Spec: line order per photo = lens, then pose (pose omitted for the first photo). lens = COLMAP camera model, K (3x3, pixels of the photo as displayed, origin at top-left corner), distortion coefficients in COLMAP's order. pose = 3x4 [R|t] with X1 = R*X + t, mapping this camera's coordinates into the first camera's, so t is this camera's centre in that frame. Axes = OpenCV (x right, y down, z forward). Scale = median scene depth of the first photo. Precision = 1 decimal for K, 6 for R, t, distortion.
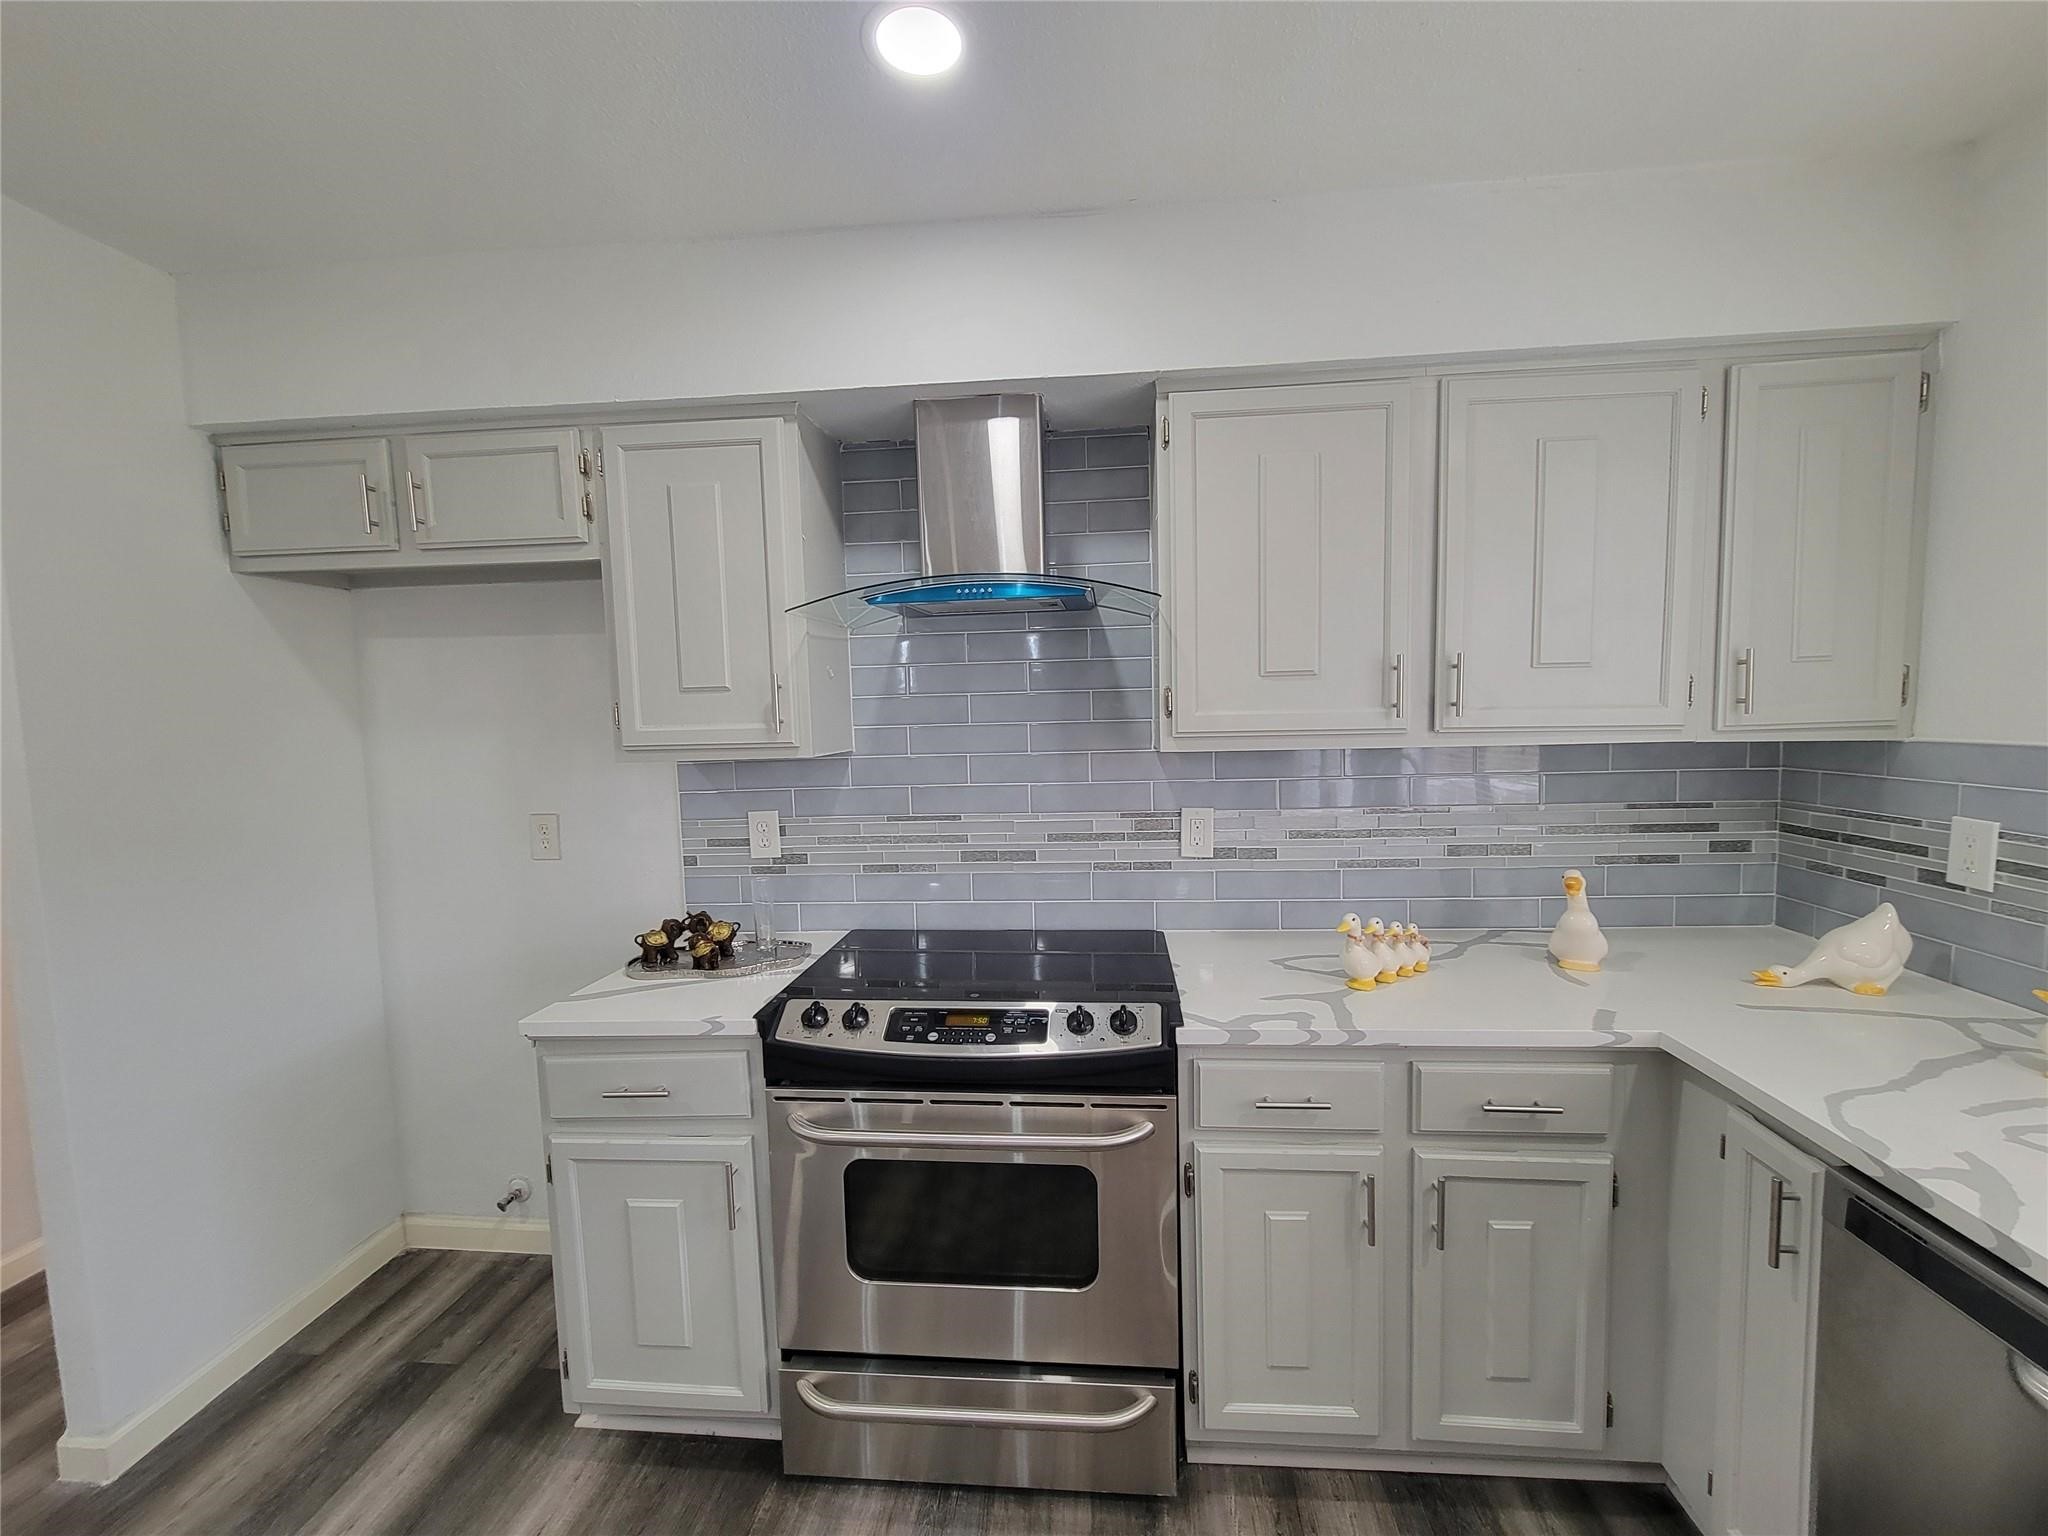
lens RADIAL K [[839.4, 0, 1025.5], [0, 839.4, 767.6], [0, 0, 1]] dist [-0.003848, -0.000444]
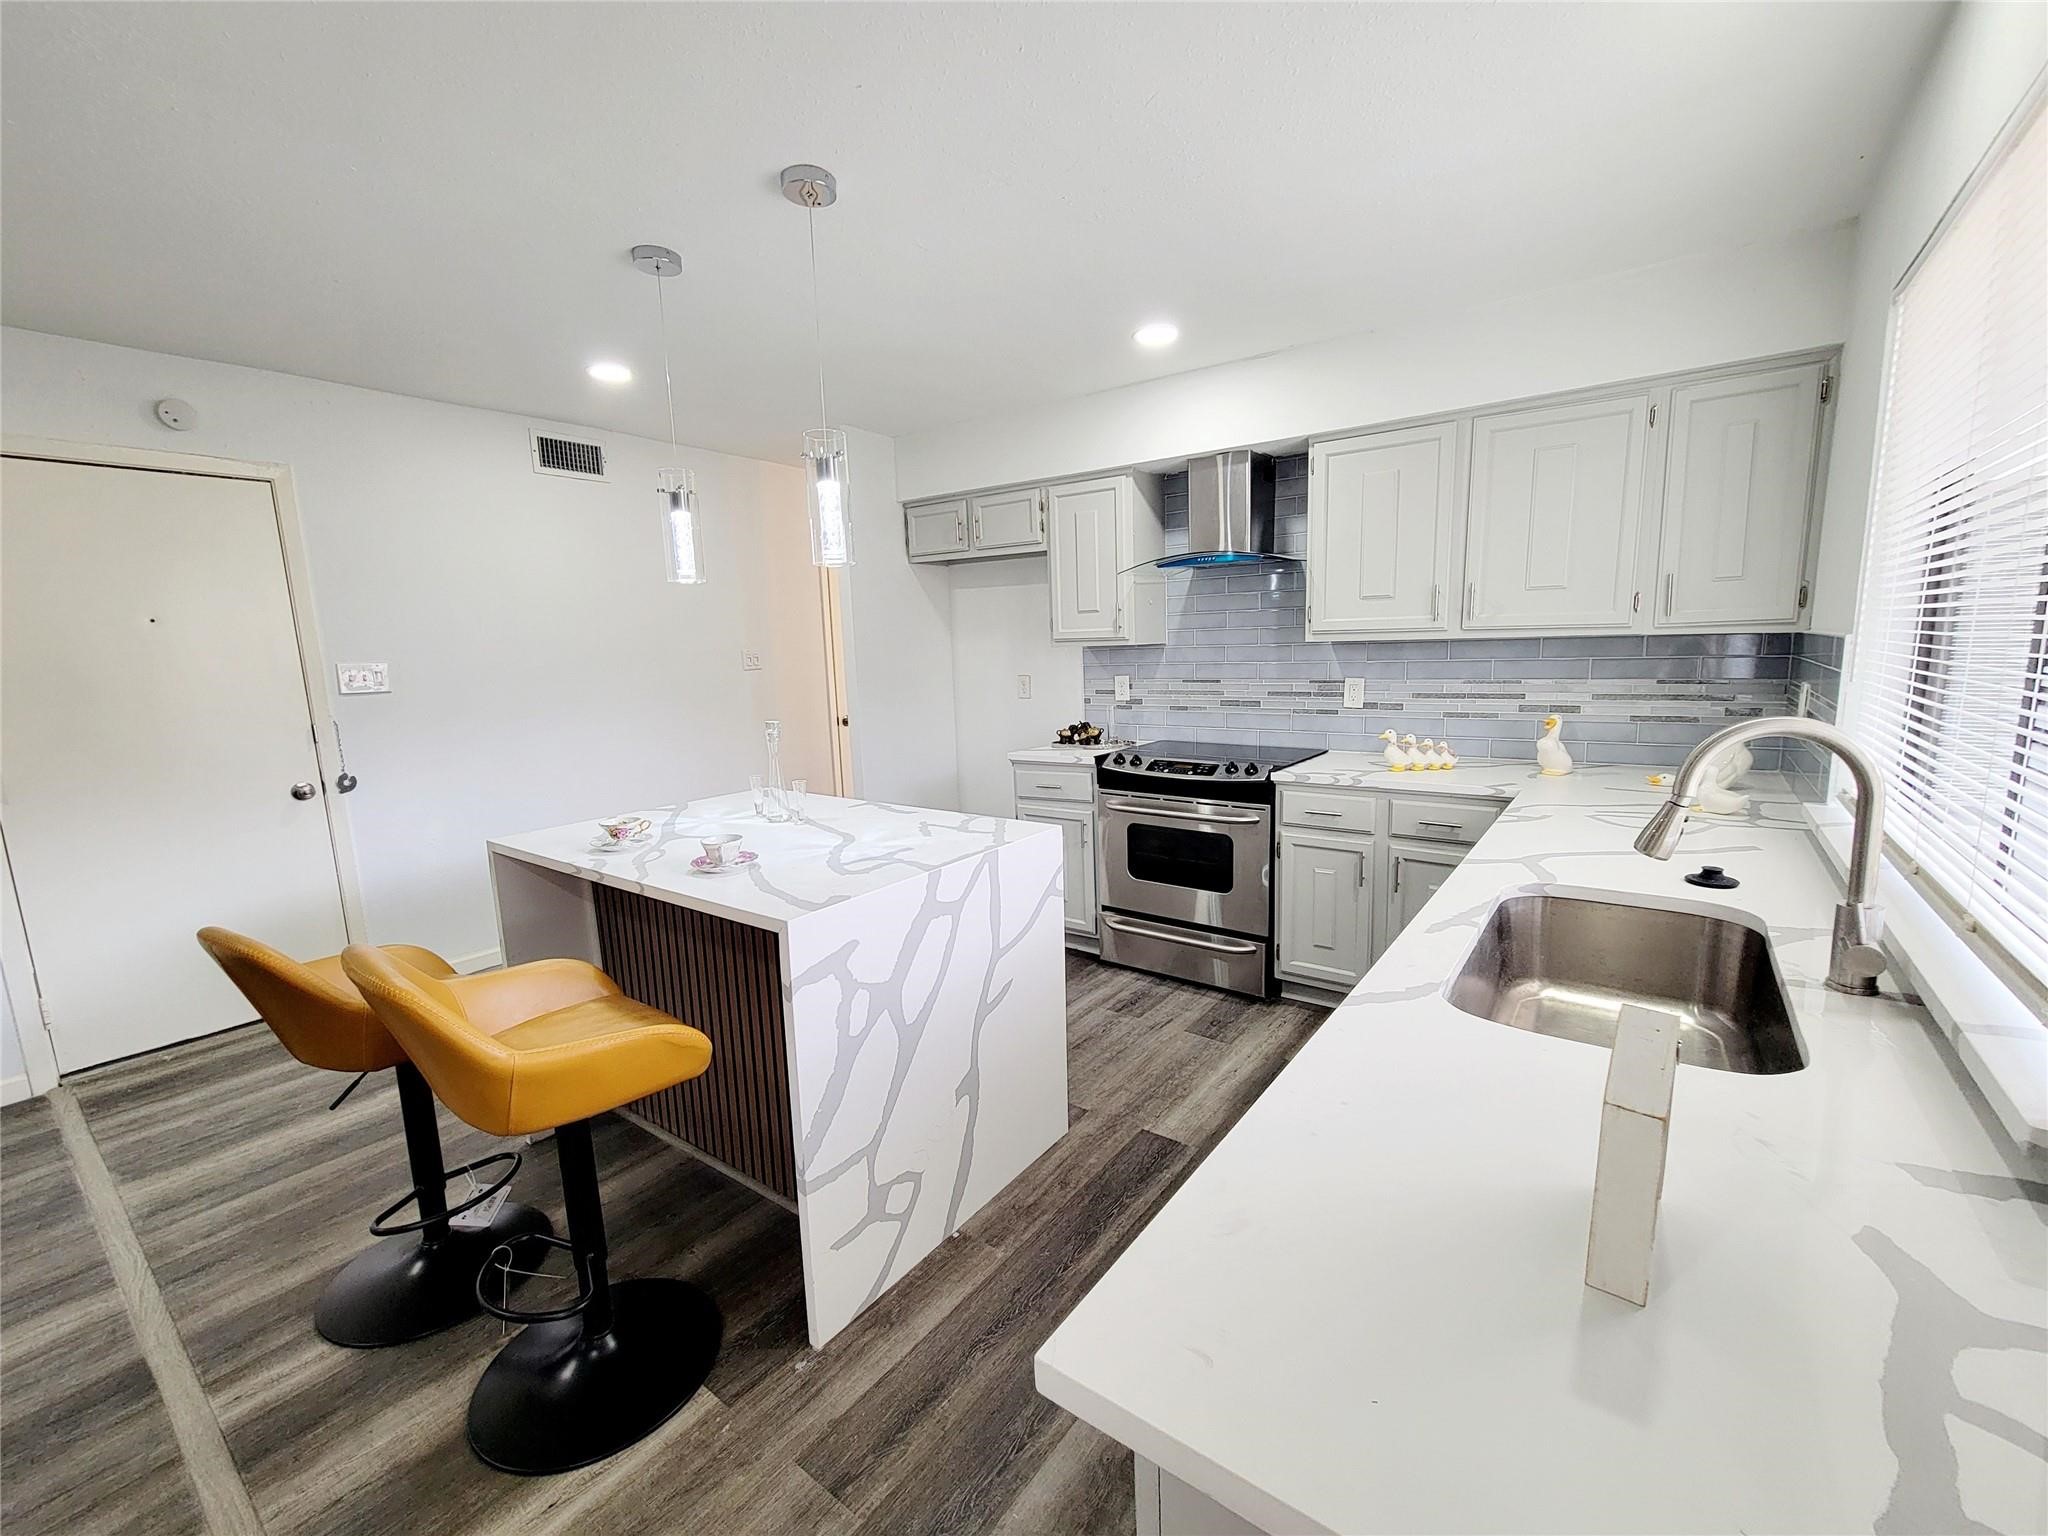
lens RADIAL K [[839.4, 0, 1030.9], [0, 839.4, 770.6], [0, 0, 1]] dist [-0.003848, -0.000444]
pose [[0.853822, 0.079829, -0.514408, 0.602509], [-0.027900, 0.993769, 0.107910, 0.078964], [0.519817, -0.077784, 0.850729, -0.881024]]
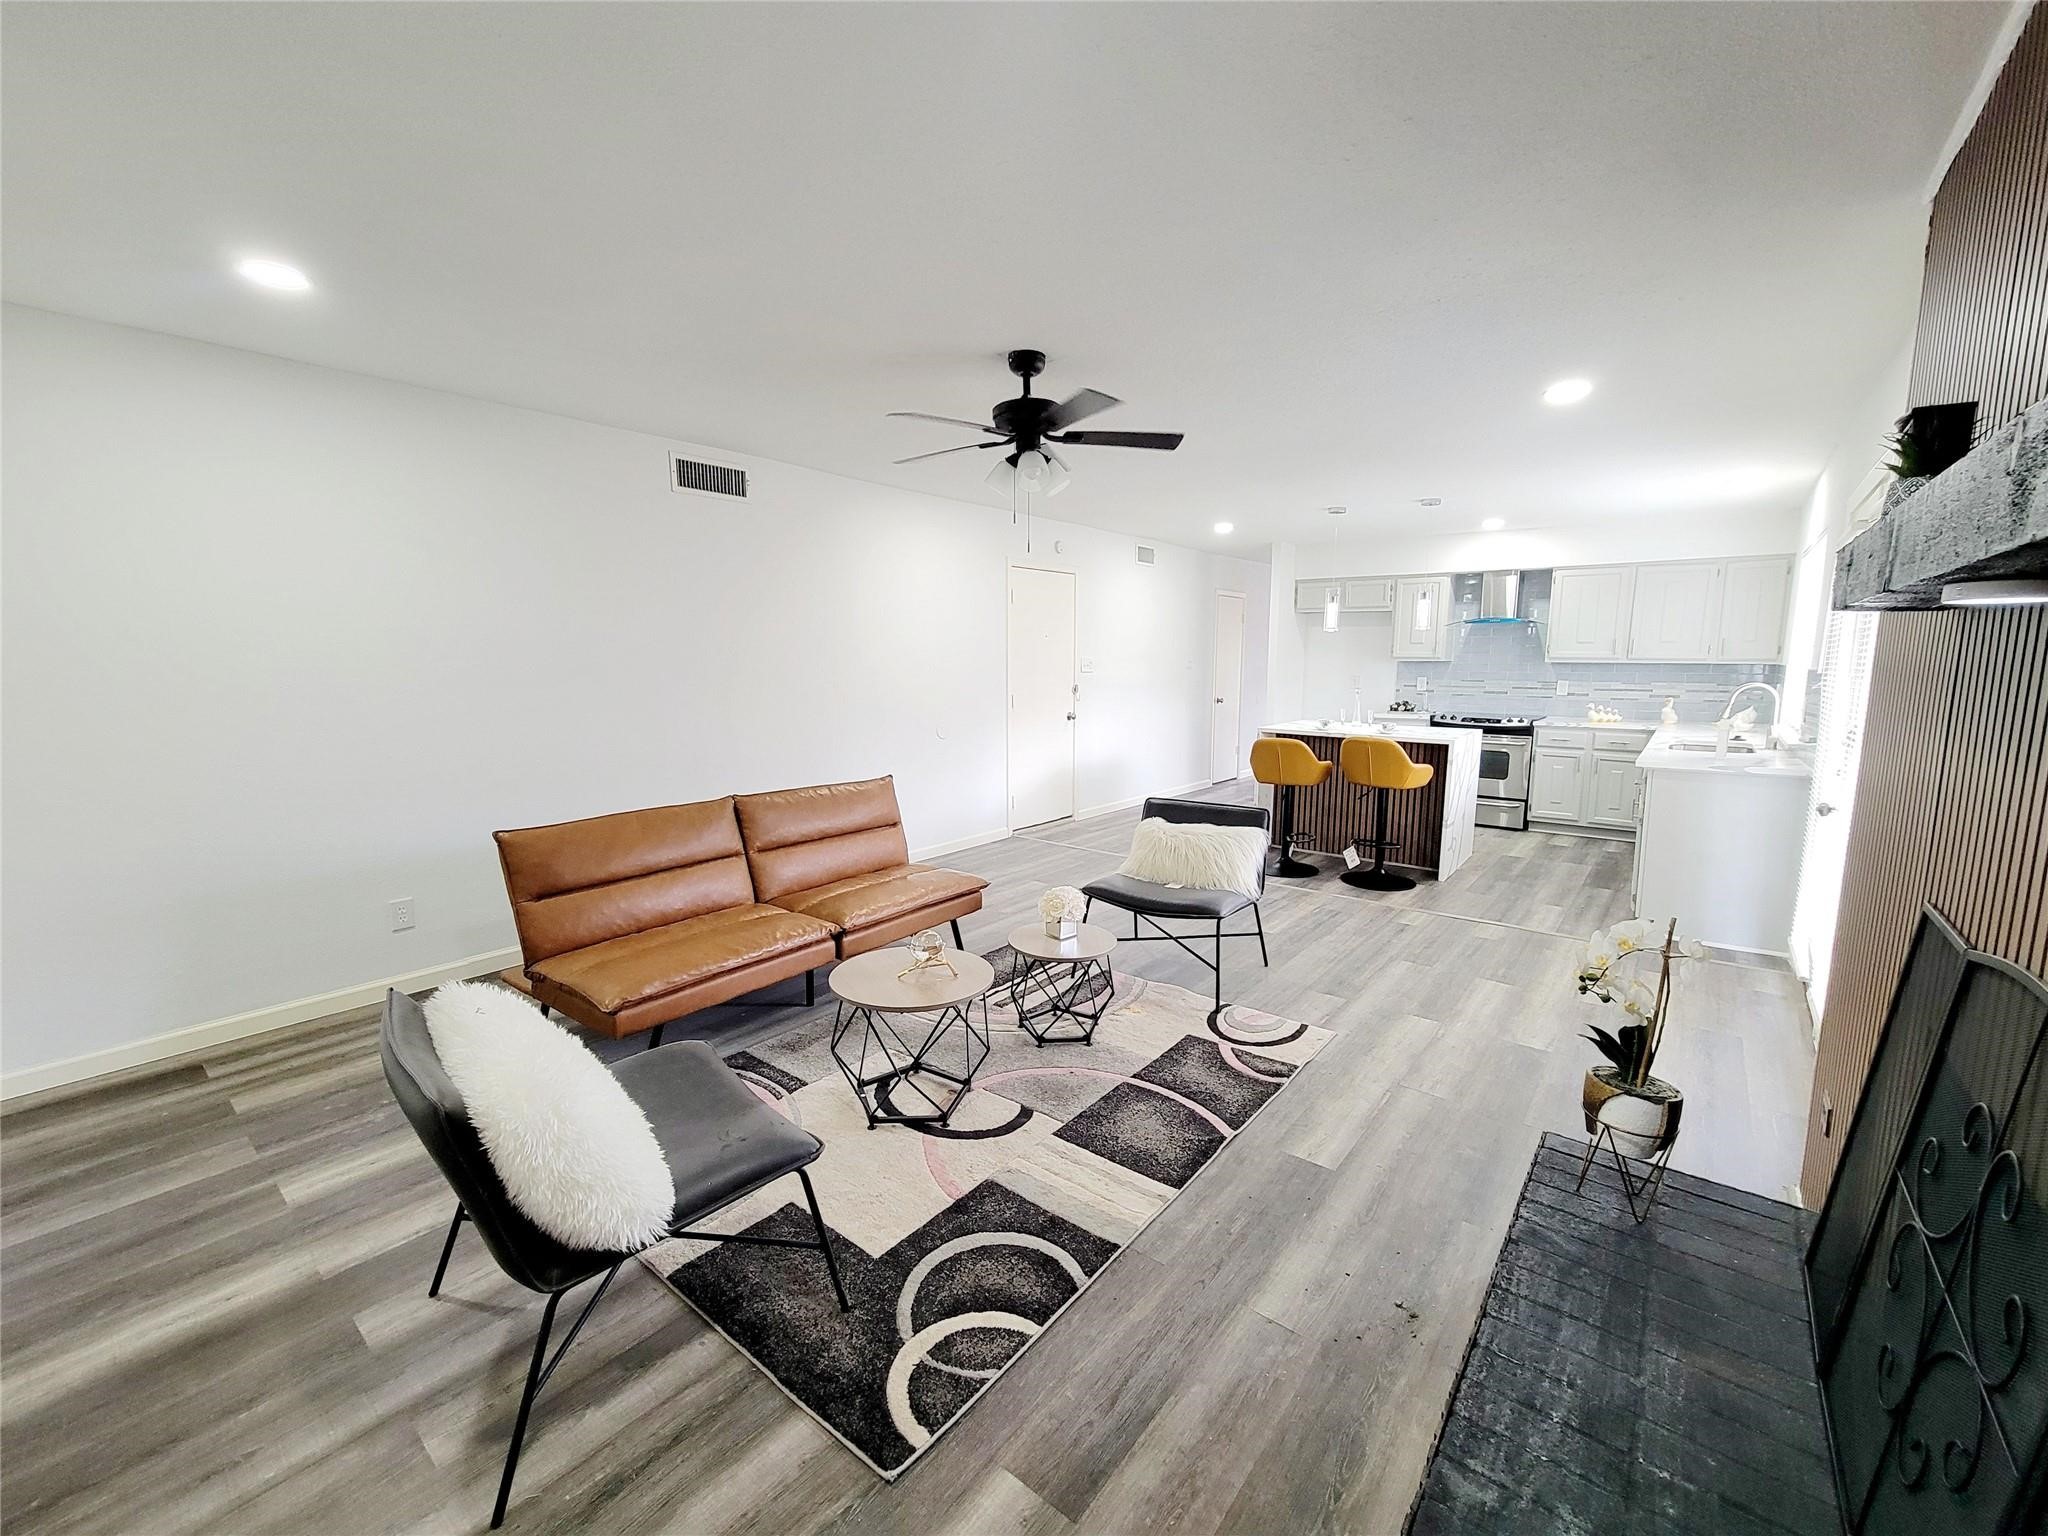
lens RADIAL K [[839.4, 0, 1017.6], [0, 839.4, 773.6], [0, 0, 1]] dist [-0.003848, -0.000444]
pose [[0.833383, 0.104423, -0.542742, 0.278695], [-0.060616, 0.993335, 0.098039, 0.255976], [0.549362, -0.048805, 0.834158, -3.516052]]
